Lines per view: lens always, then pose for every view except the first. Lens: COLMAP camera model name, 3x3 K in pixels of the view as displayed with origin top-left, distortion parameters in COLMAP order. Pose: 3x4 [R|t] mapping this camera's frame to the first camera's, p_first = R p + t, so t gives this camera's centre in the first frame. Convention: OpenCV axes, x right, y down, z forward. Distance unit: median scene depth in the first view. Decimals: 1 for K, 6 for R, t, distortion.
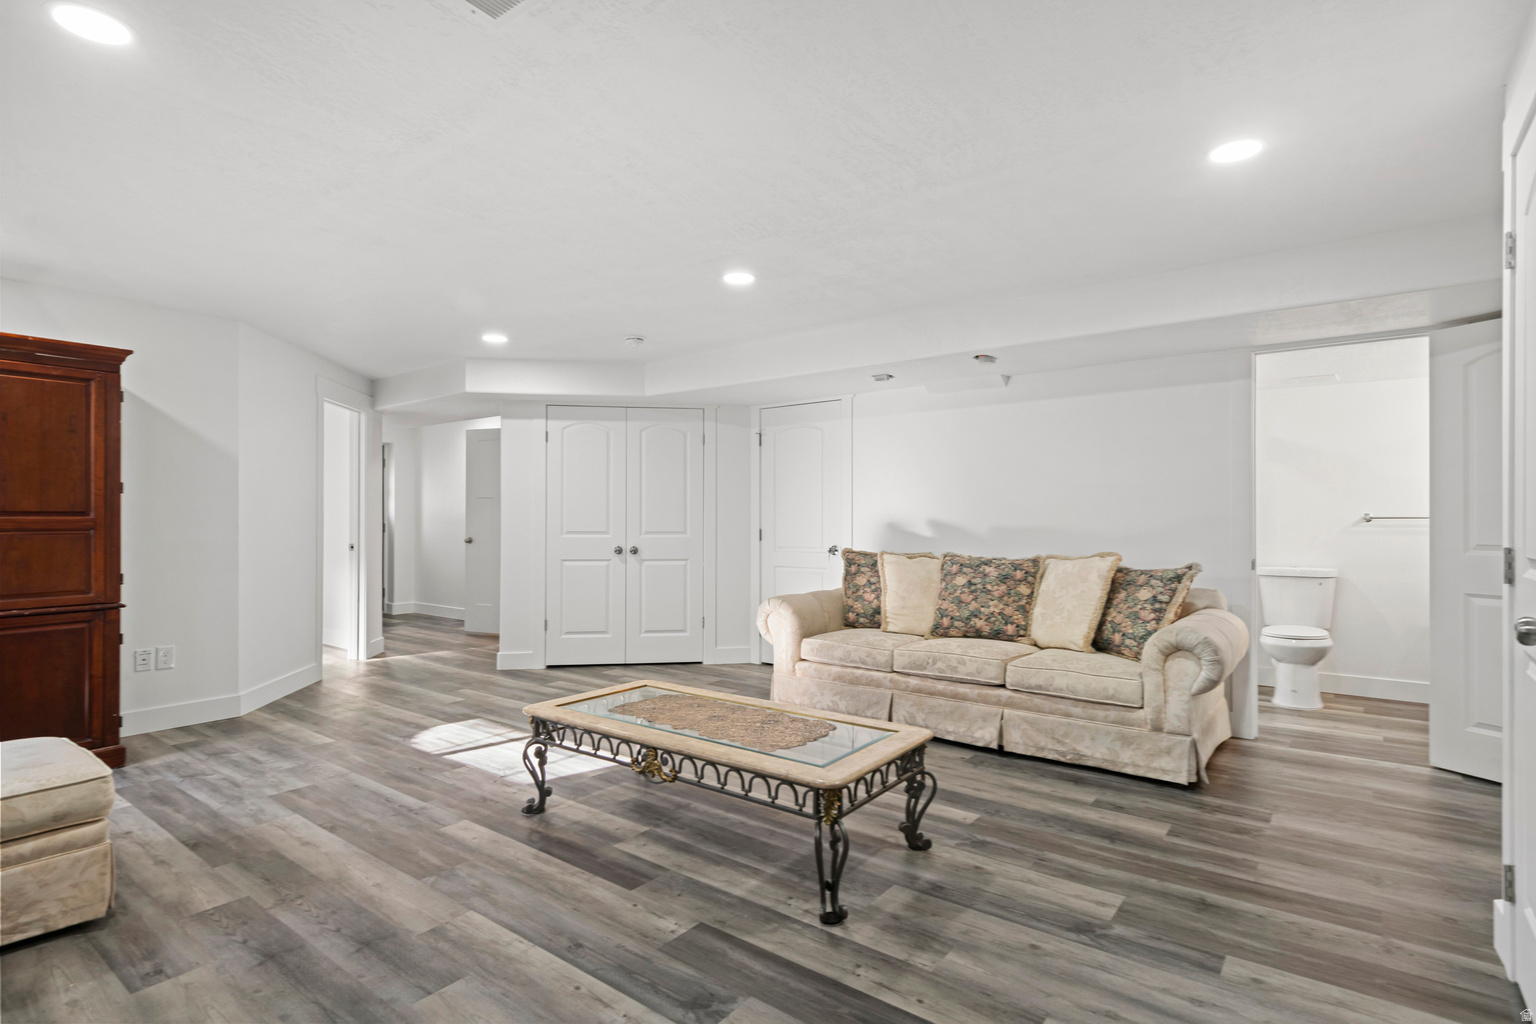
lens RADIAL K [[763.8, 0, 763.8], [0, 763.8, 511.9], [0, 0, 1]] dist [0.022565, -0.010120]
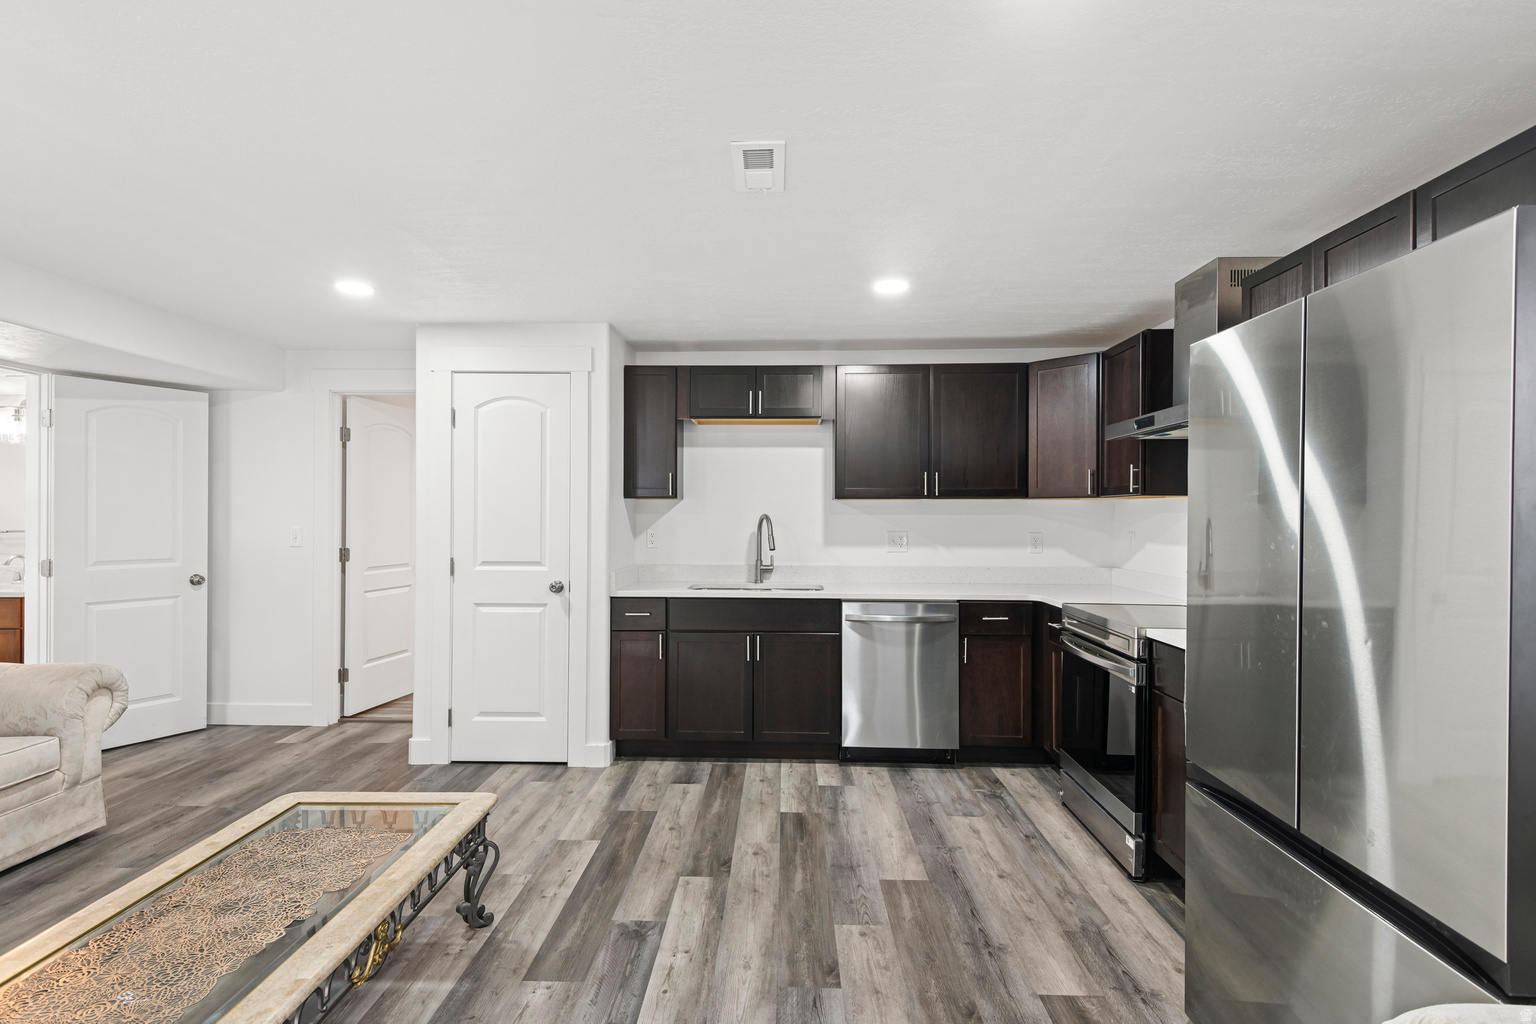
lens RADIAL K [[763.8, 0, 766.4], [0, 763.8, 513.1], [0, 0, 1]] dist [0.022565, -0.010120]
pose [[-0.587660, -0.003930, 0.809098, -0.672031], [-0.015740, 0.999854, -0.006576, -0.041706], [-0.808955, -0.016600, -0.587636, 0.843427]]
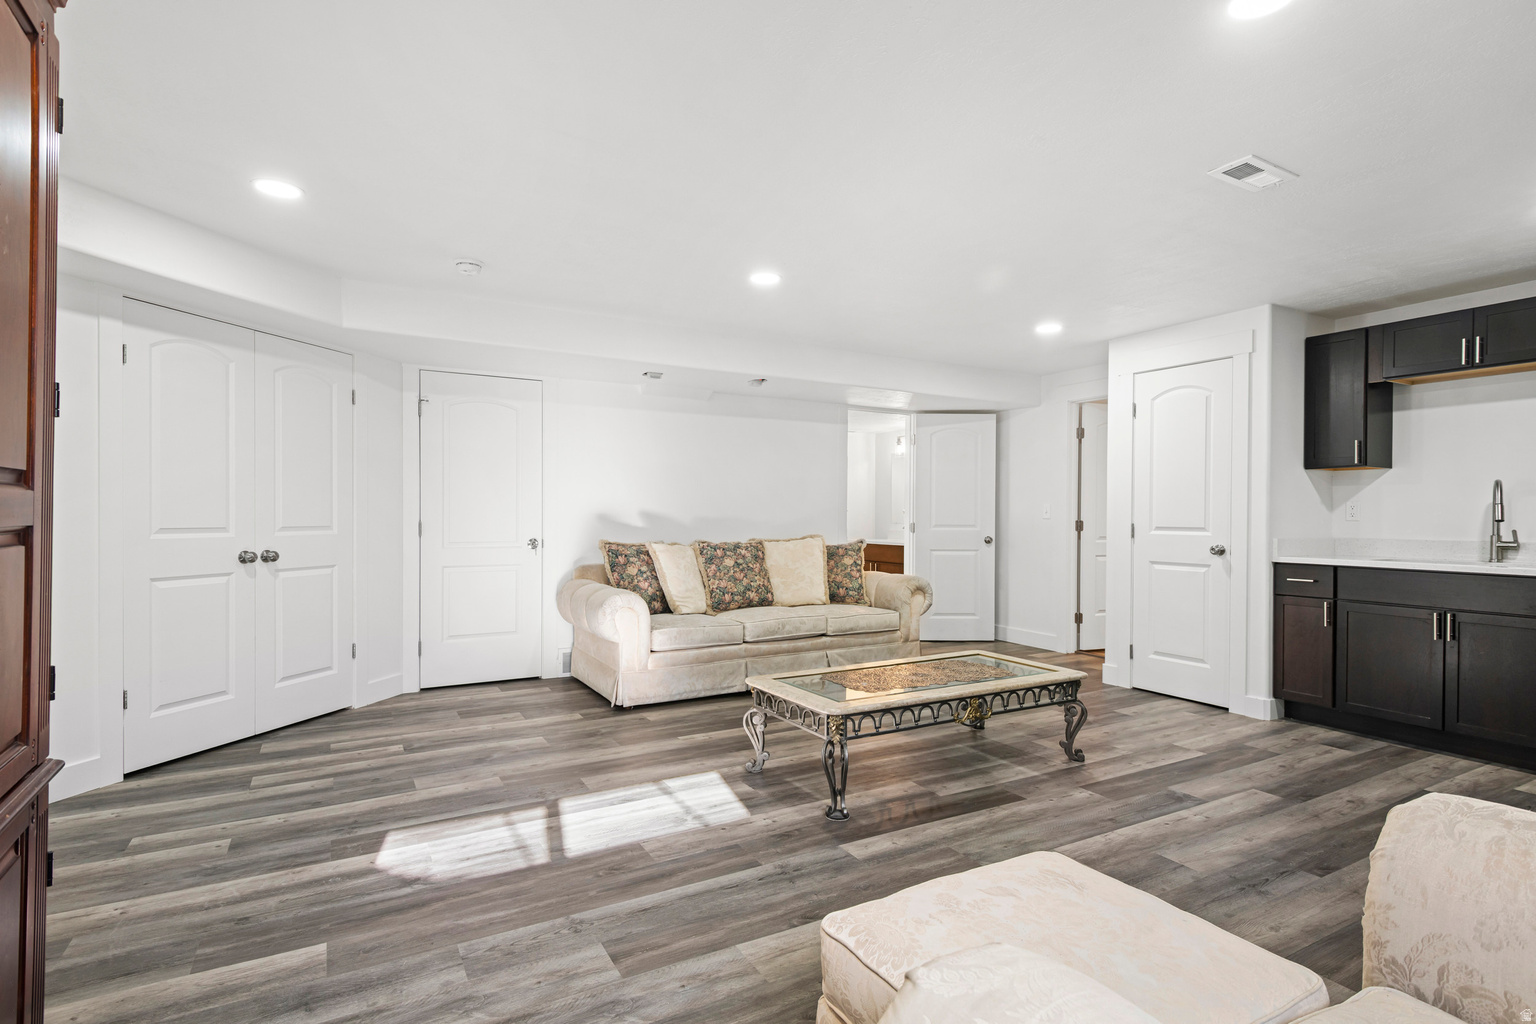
lens RADIAL K [[763.8, 0, 761.4], [0, 763.8, 518.1], [0, 0, 1]] dist [0.022565, -0.010120]
pose [[0.392636, -0.005623, 0.919677, -1.050647], [-0.014246, 0.999824, 0.012195, 0.007148], [-0.919584, -0.017890, 0.392486, 0.623668]]
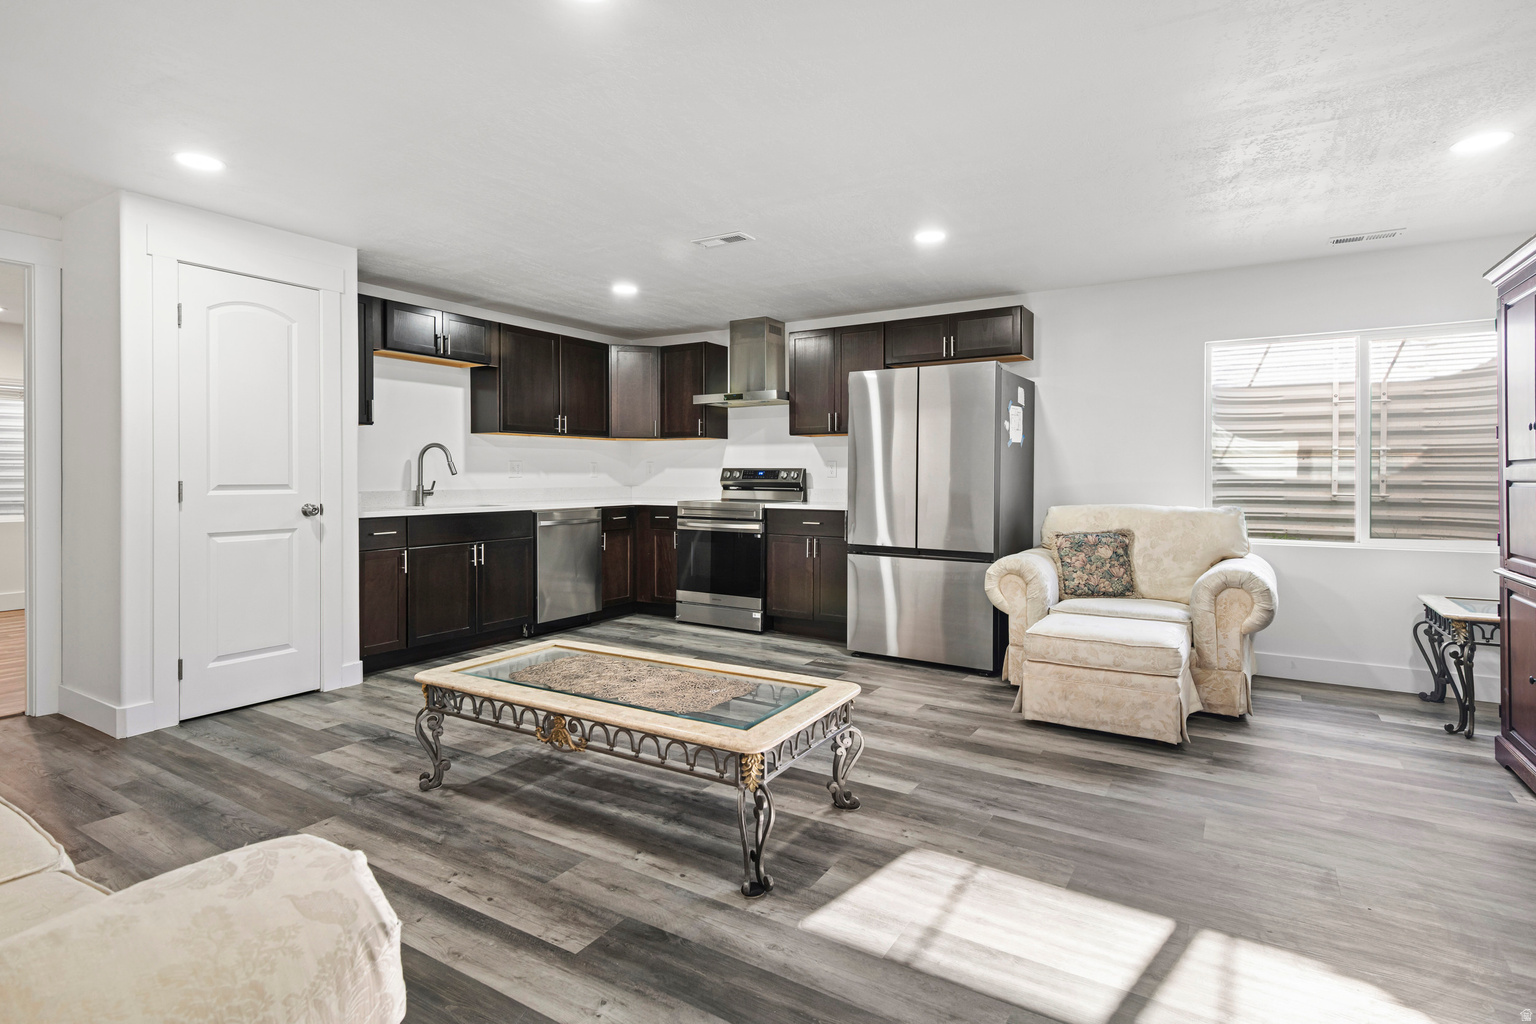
lens RADIAL K [[763.8, 0, 766.4], [0, 763.8, 482.9], [0, 0, 1]] dist [0.022565, -0.010120]
pose [[-0.994344, -0.001911, -0.106192, -0.103278], [-0.001691, 0.999996, -0.002157, 0.027712], [0.106196, -0.001965, -0.994343, 1.596251]]
